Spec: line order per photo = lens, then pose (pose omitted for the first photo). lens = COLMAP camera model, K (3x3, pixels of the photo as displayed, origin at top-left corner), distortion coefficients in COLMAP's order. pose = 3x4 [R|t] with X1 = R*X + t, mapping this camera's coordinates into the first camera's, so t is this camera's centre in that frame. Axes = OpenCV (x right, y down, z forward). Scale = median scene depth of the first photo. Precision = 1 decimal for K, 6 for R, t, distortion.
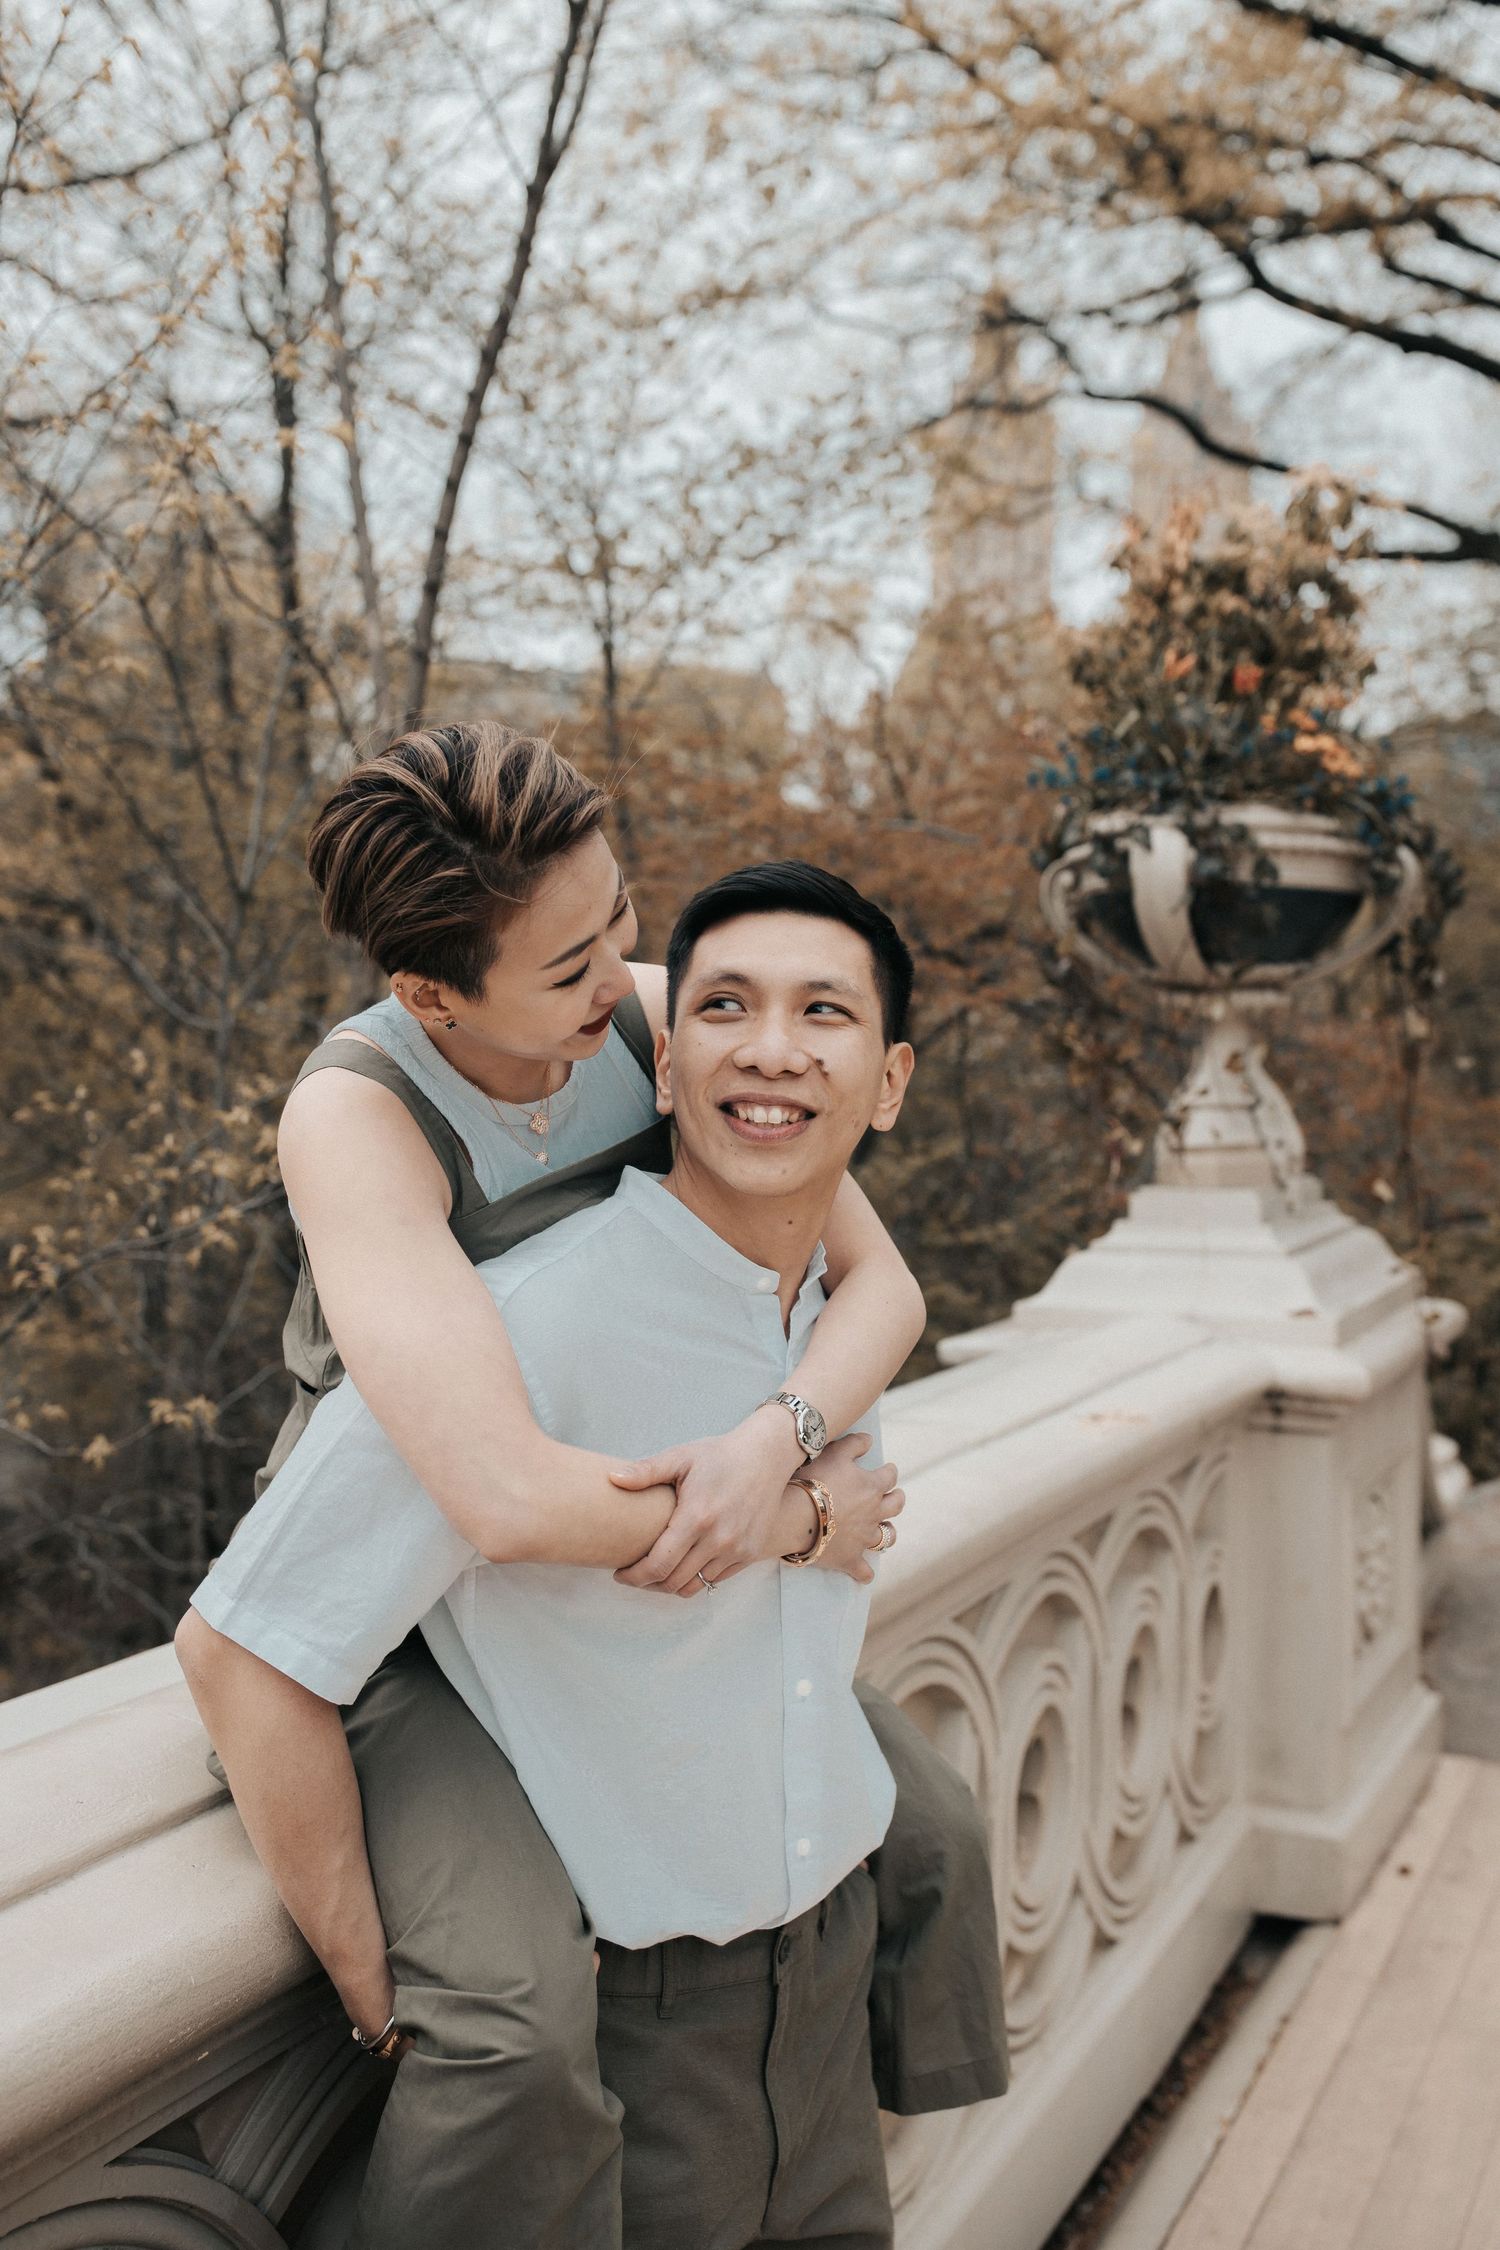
lens RADIAL K [[2180.1, 0, 762.9], [0, 2180.1, 1159.3], [0, 0, 1]] dist [-0.011424, 0.009562]
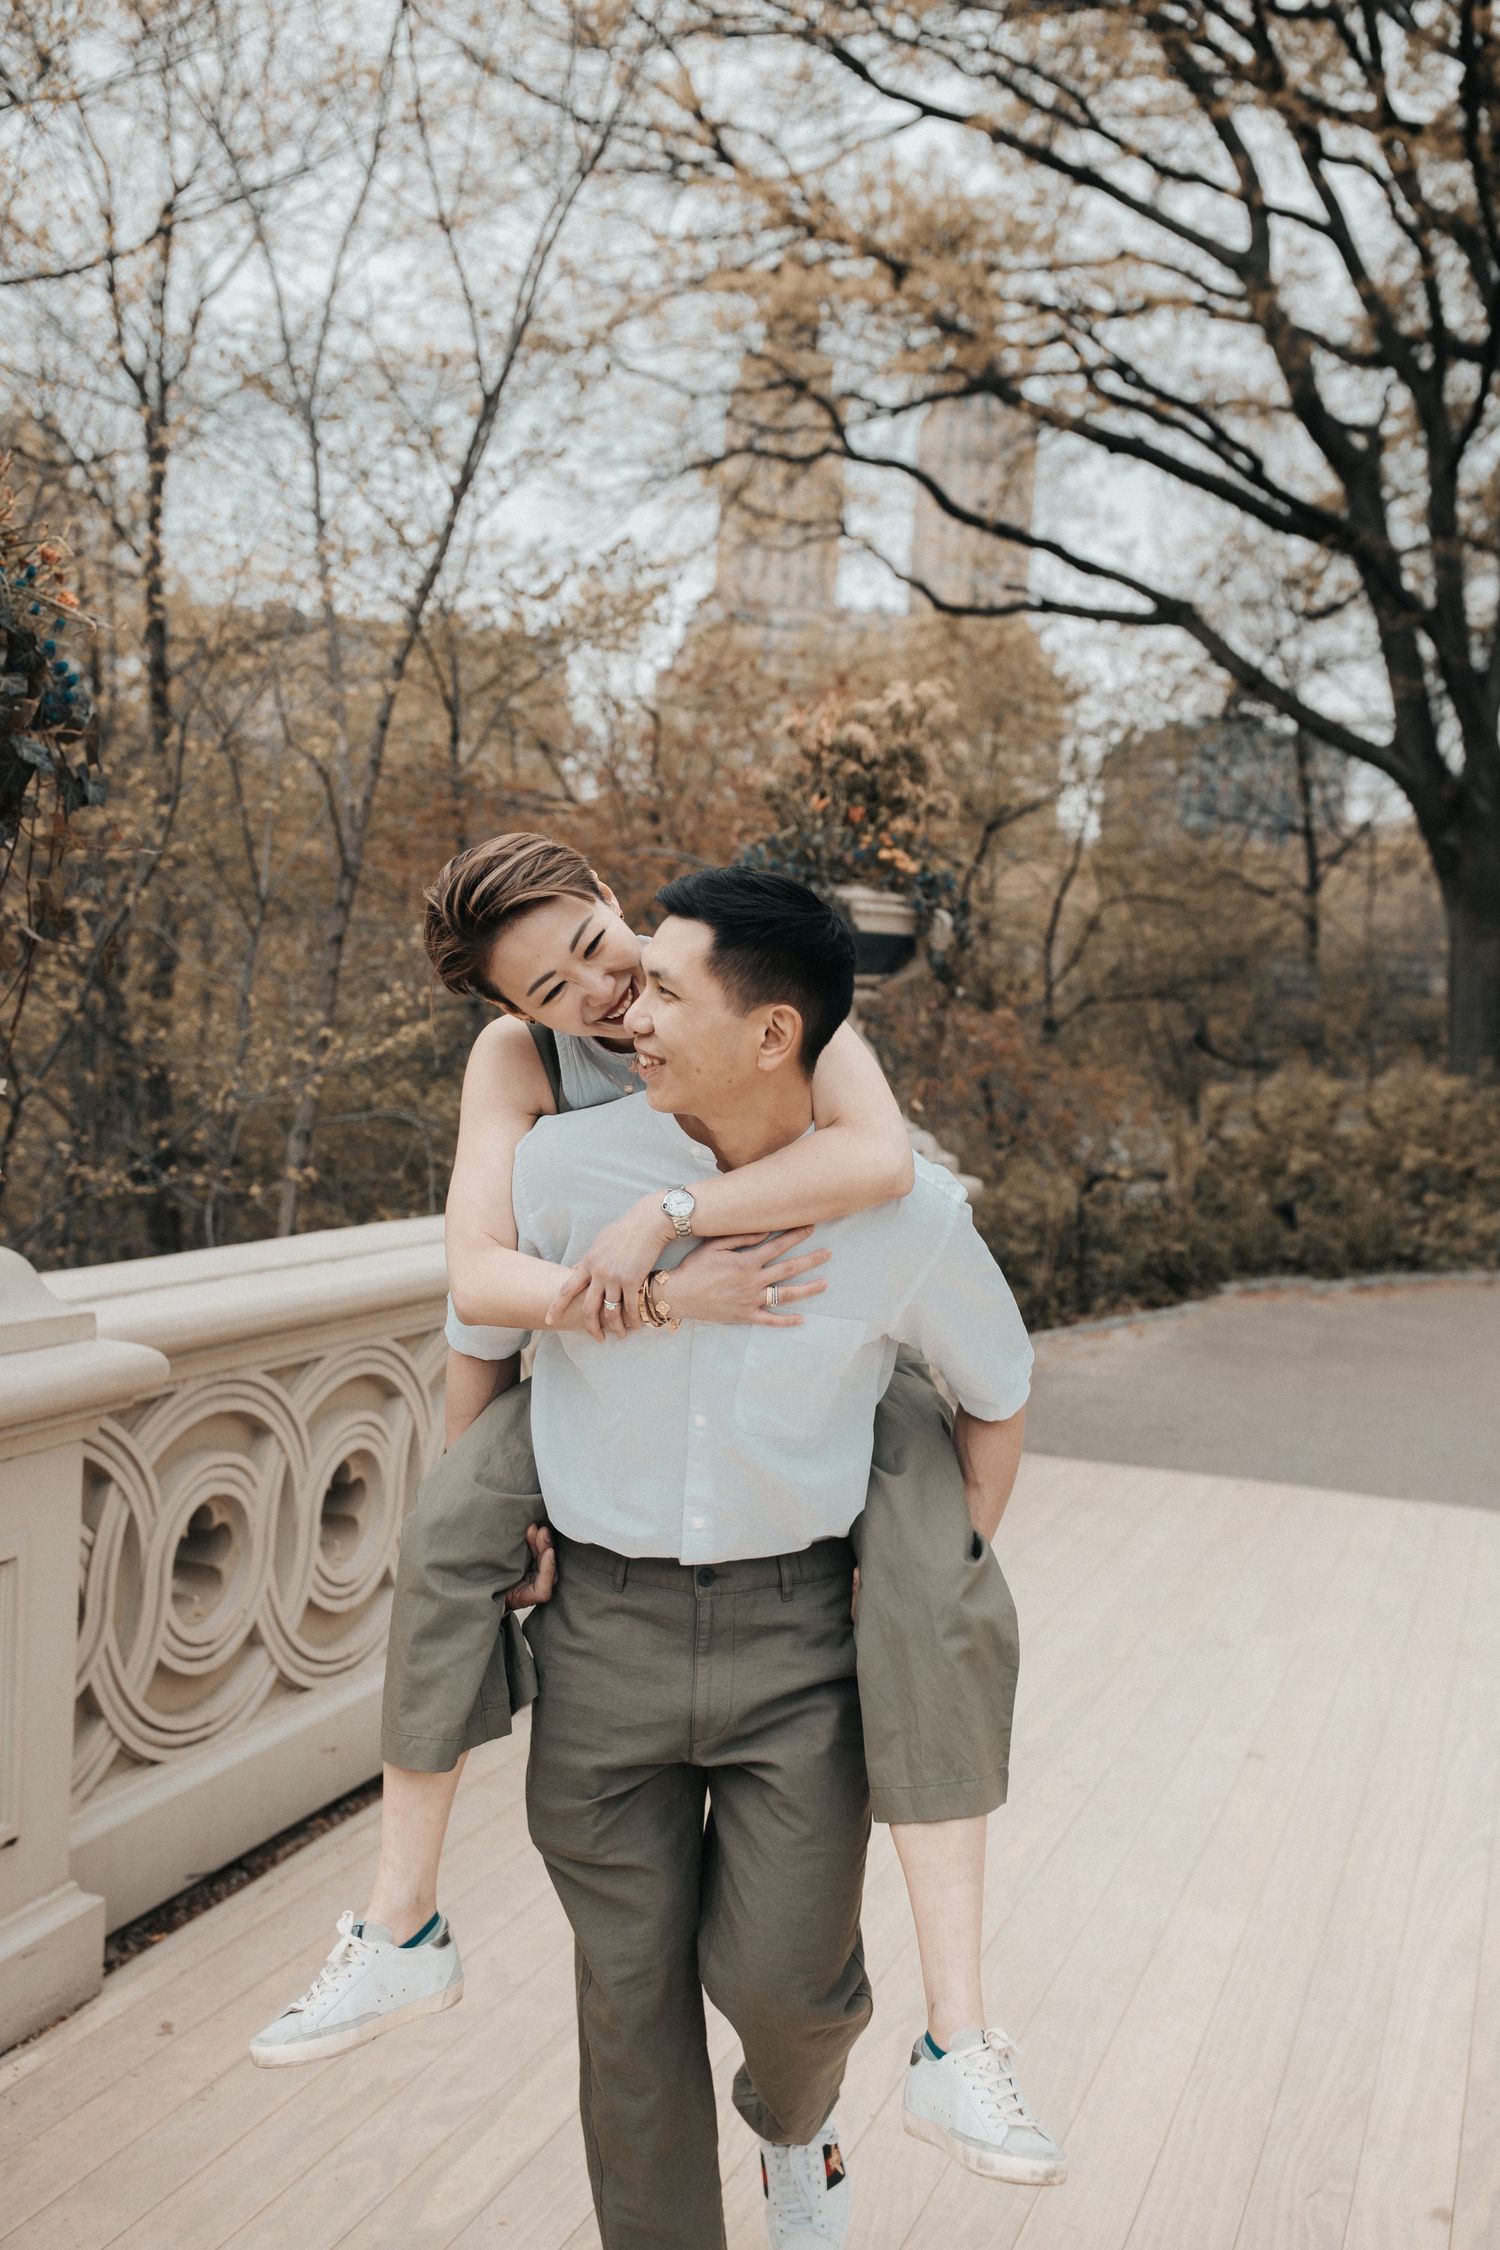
lens RADIAL K [[2180.1, 0, 762.9], [0, 2180.1, 1159.3], [0, 0, 1]] dist [-0.011424, 0.009562]
pose [[0.993075, 0.040806, 0.110167, -0.037453], [-0.042298, 0.999042, 0.011235, 0.043000], [-0.109603, -0.015817, 0.993850, -0.745278]]
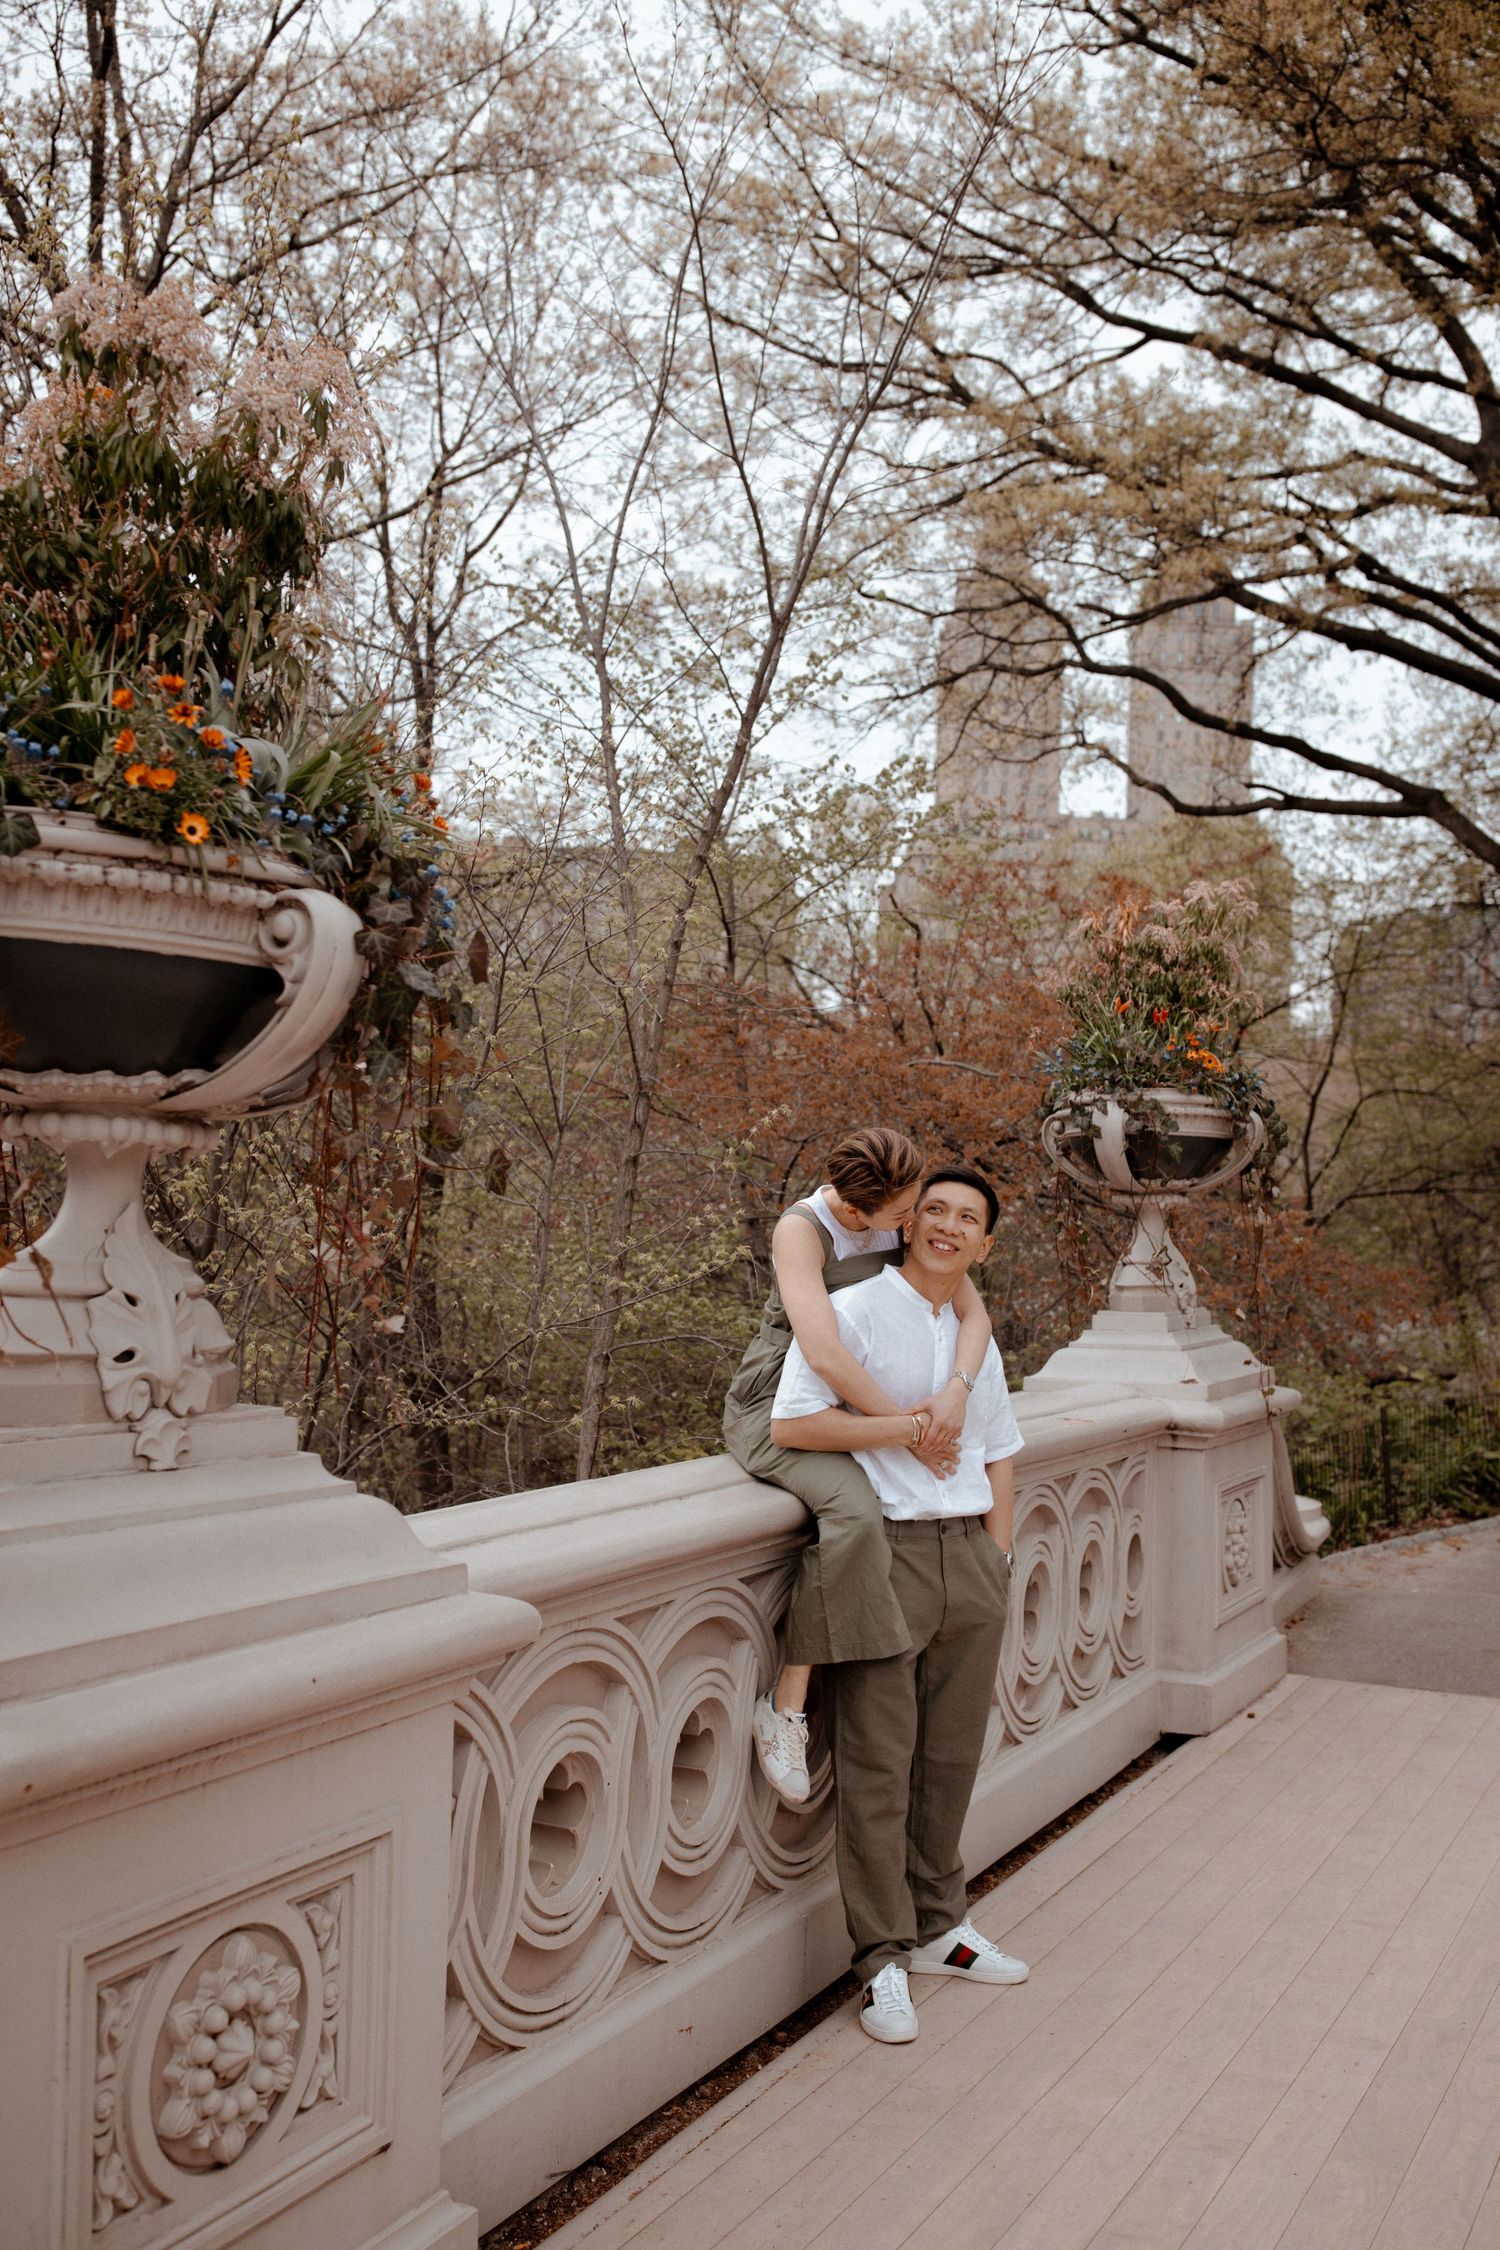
lens RADIAL K [[2179.8, 0, 759.2], [0, 2179.8, 1137.3], [0, 0, 1]] dist [-0.000751, 0.010200]
pose [[0.999810, 0.018923, -0.004770, -0.084129], [-0.019278, 0.995681, -0.090813, 0.038025], [0.003031, 0.090888, 0.995857, -0.697823]]
